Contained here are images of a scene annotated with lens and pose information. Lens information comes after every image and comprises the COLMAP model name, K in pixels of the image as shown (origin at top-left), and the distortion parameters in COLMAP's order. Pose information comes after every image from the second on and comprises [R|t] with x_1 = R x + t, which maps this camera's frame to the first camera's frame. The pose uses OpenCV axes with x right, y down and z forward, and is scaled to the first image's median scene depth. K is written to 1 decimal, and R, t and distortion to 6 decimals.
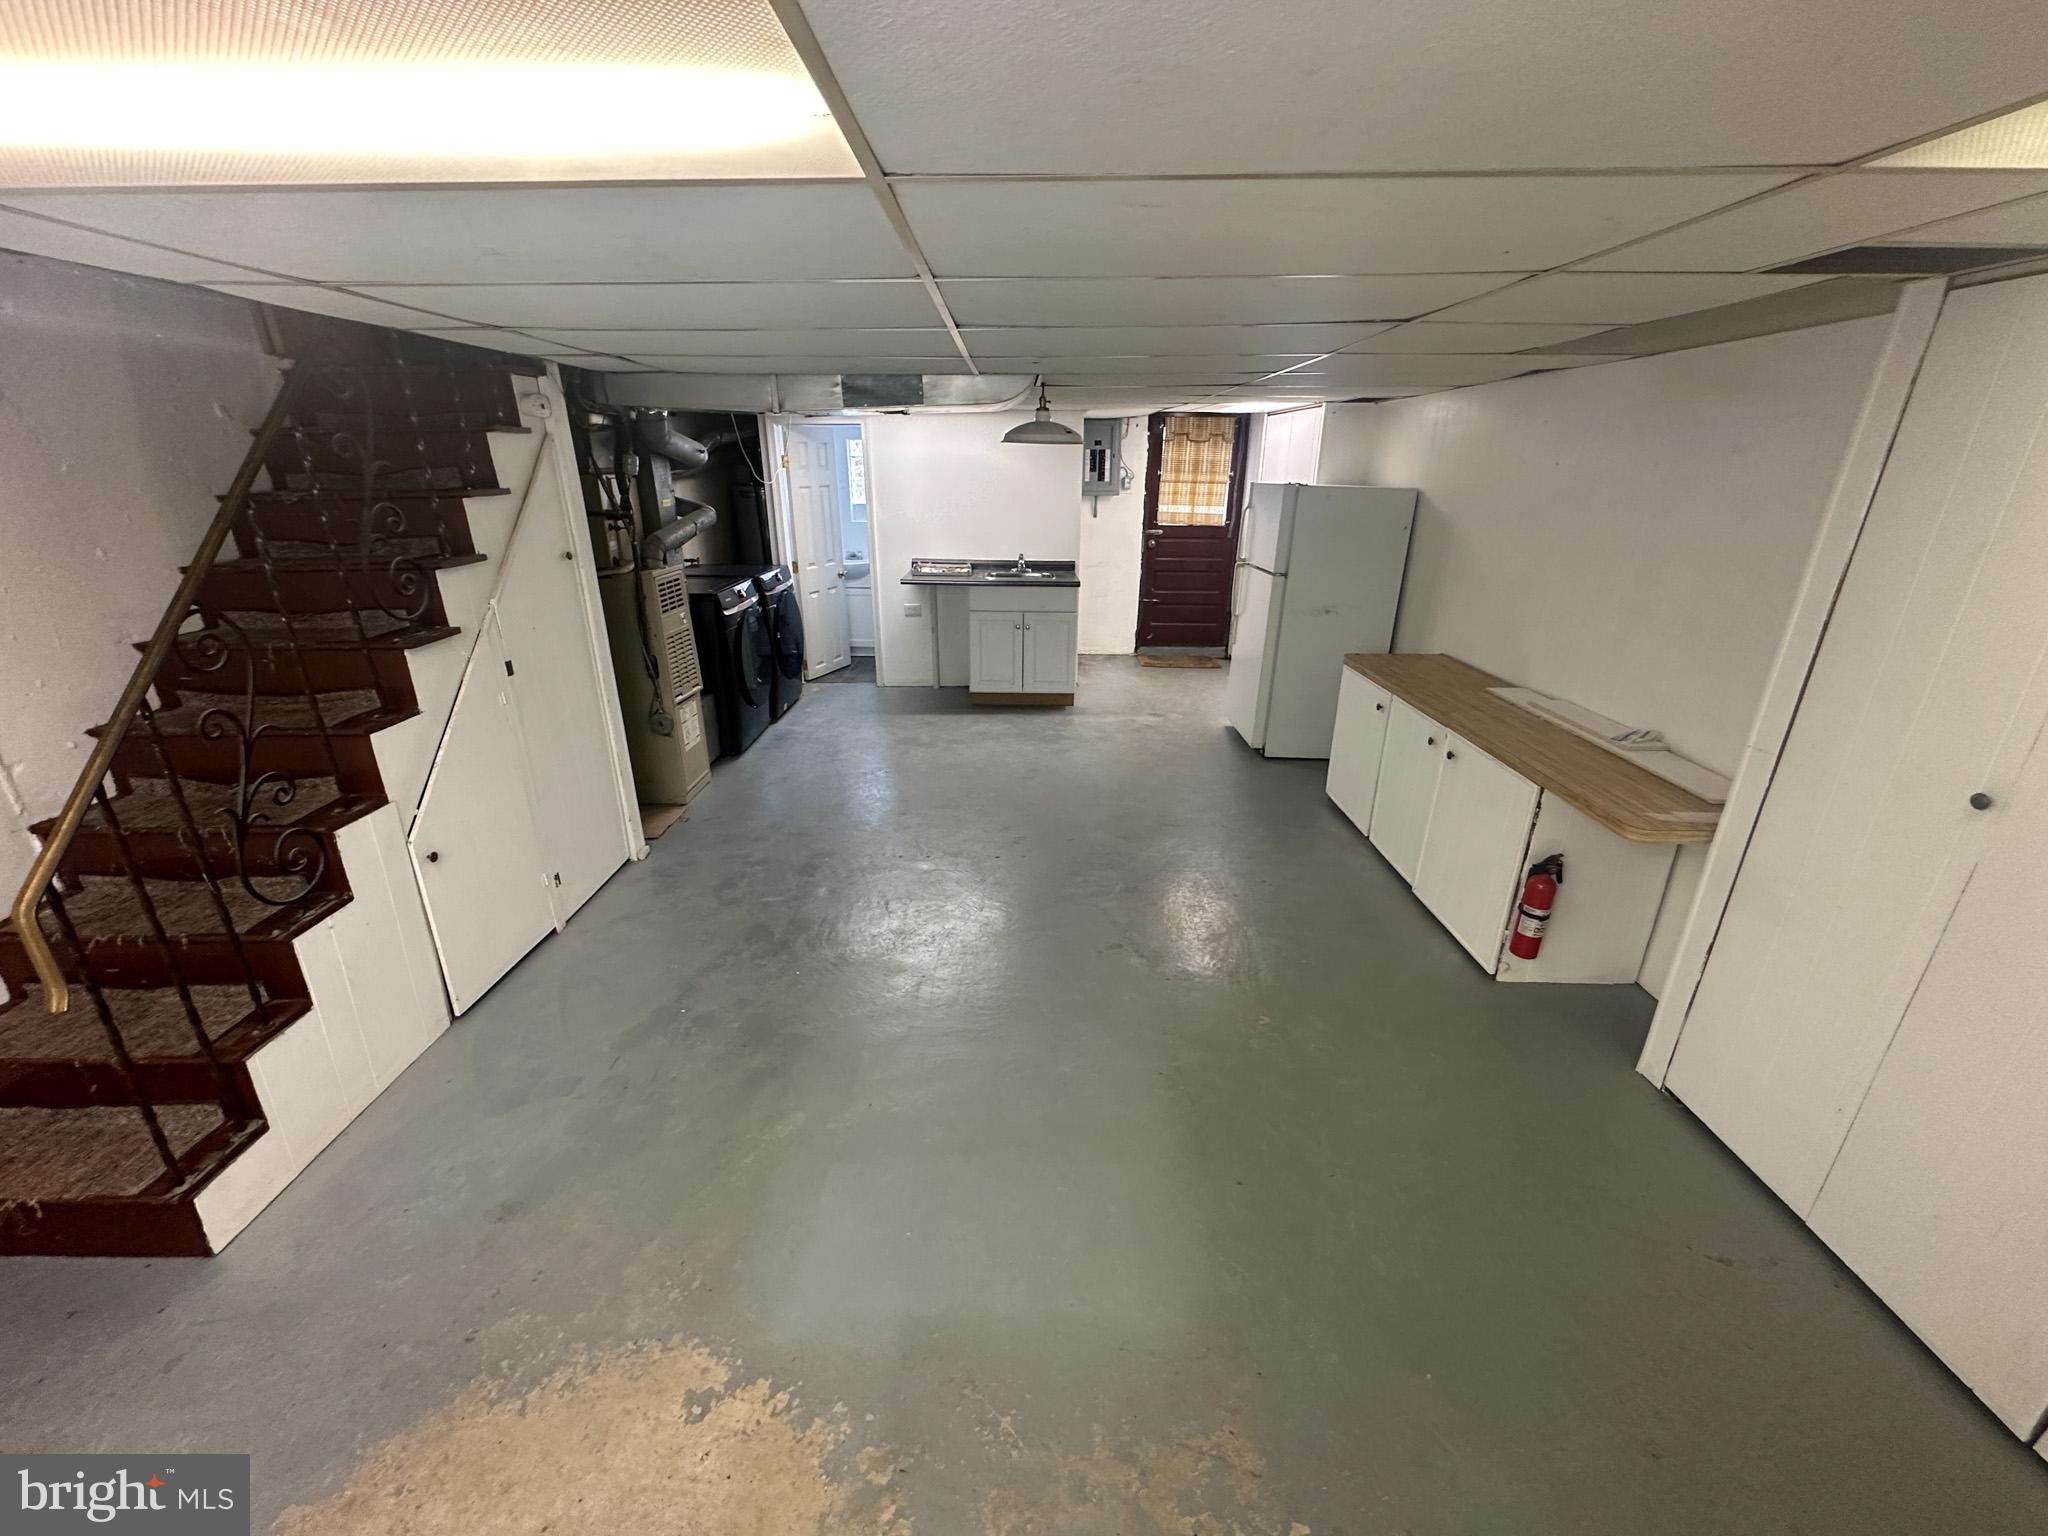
lens RADIAL K [[817.7, 0, 1017.7], [0, 817.7, 768.0], [0, 0, 1]] dist [-0.003487, 0.000274]
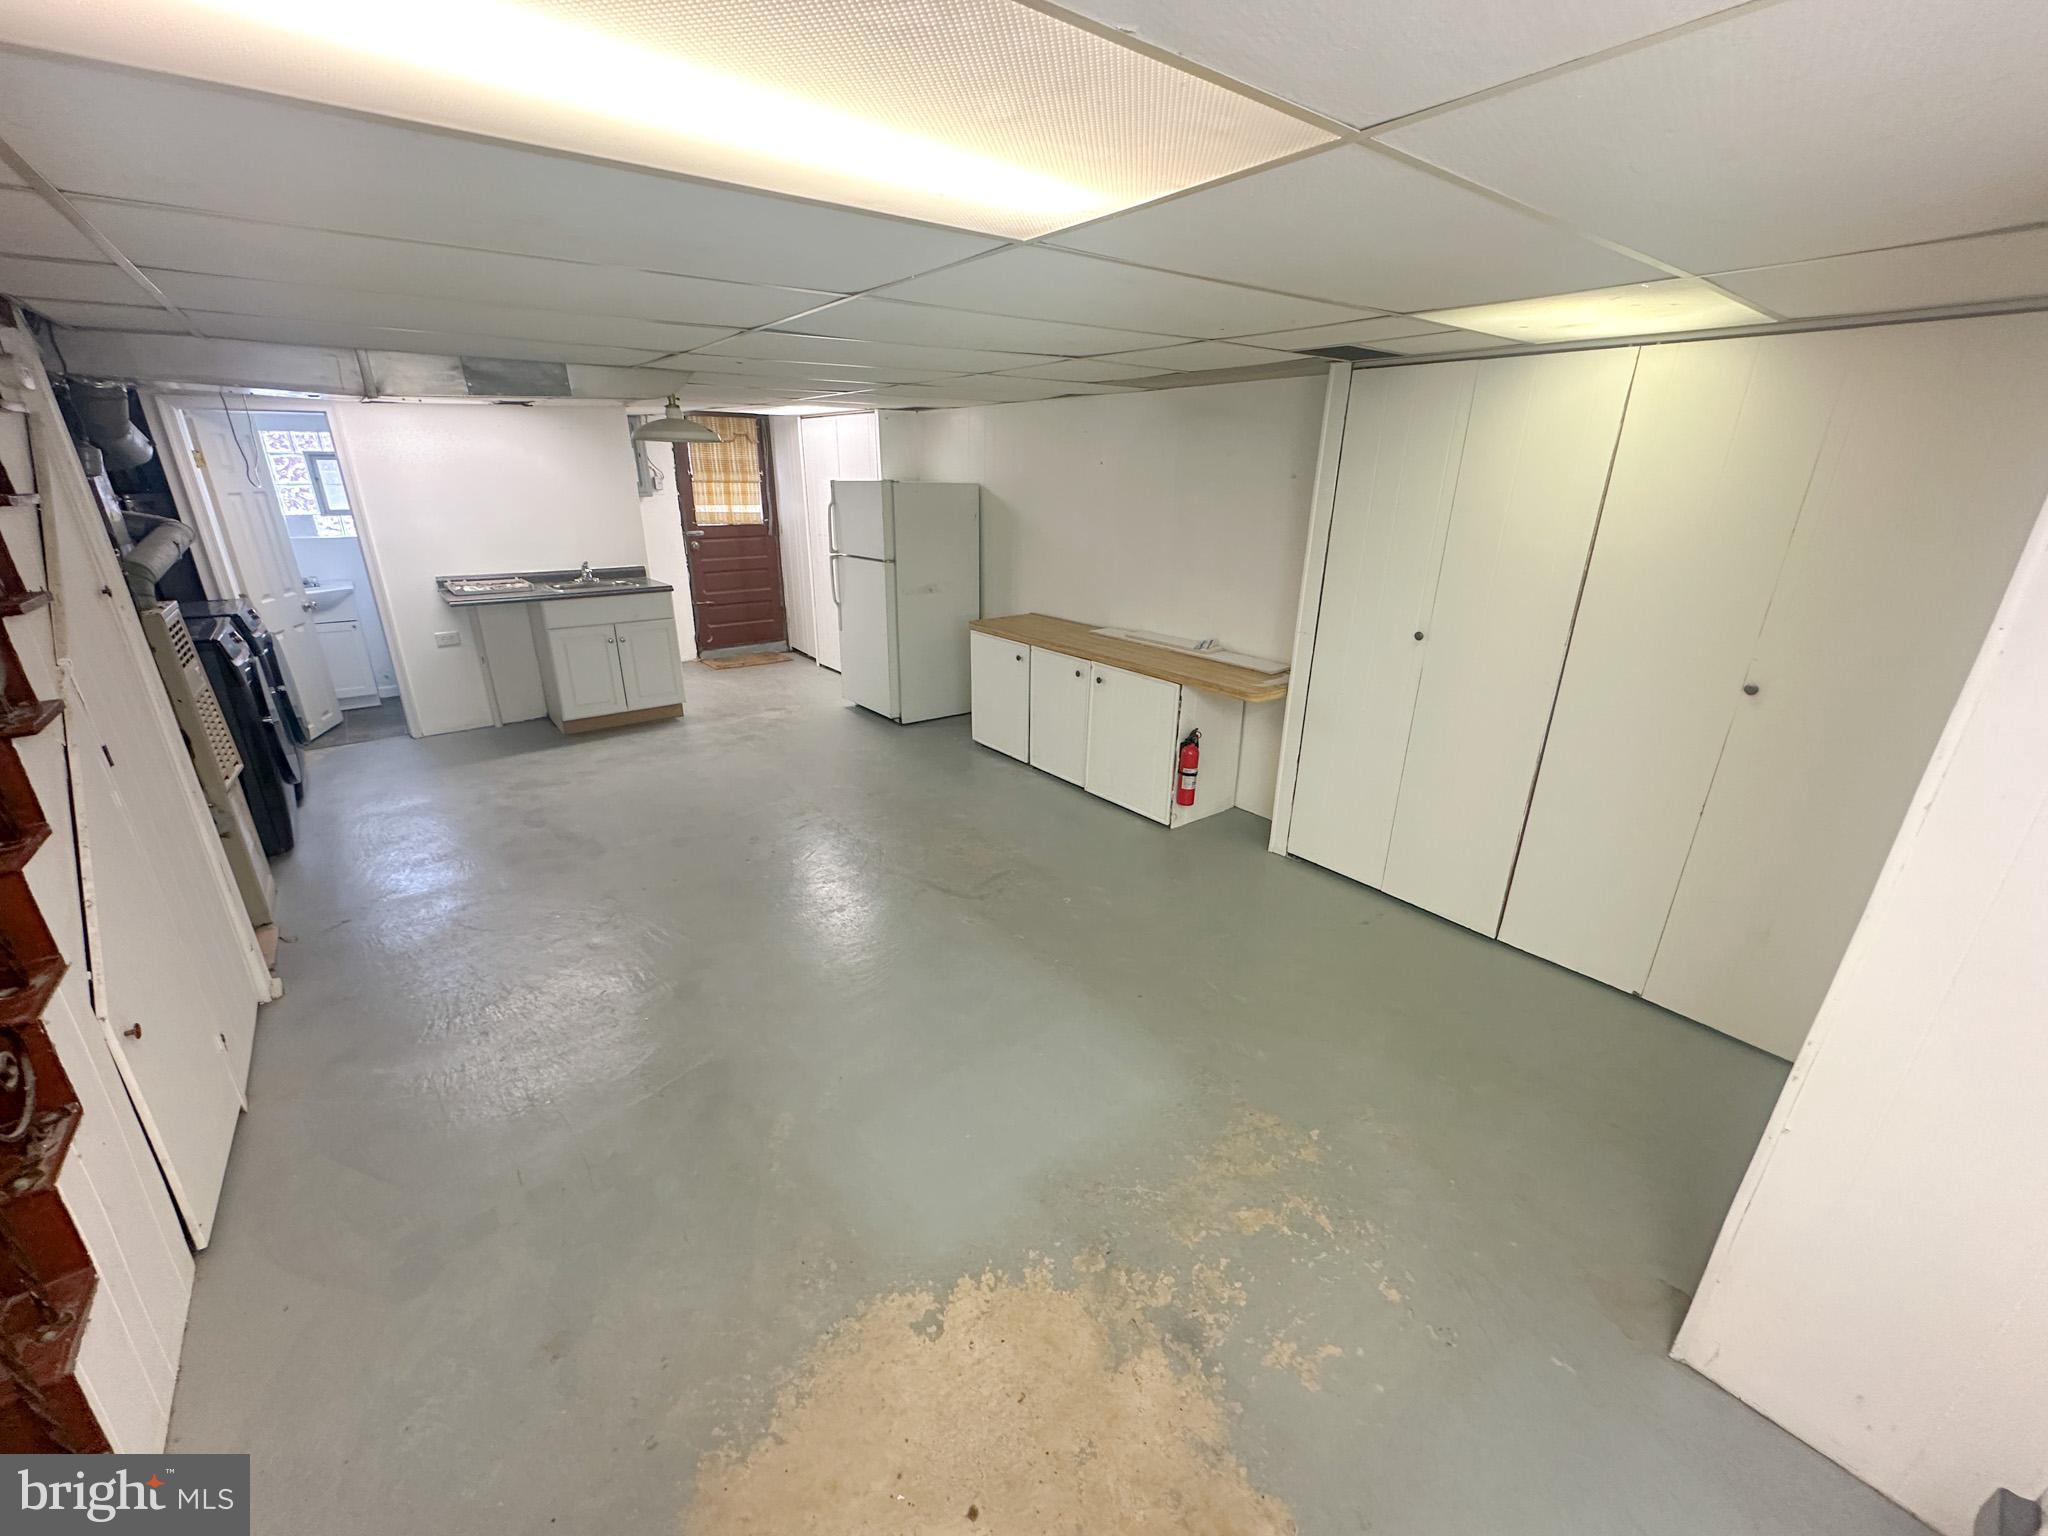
lens RADIAL K [[817.7, 0, 1025.9], [0, 817.7, 765.3], [0, 0, 1]] dist [-0.003487, 0.000274]
pose [[0.781984, -0.212763, 0.585861, -0.318987], [0.215223, 0.974294, 0.066557, 0.004428], [-0.584962, 0.074044, 0.807674, -0.002519]]
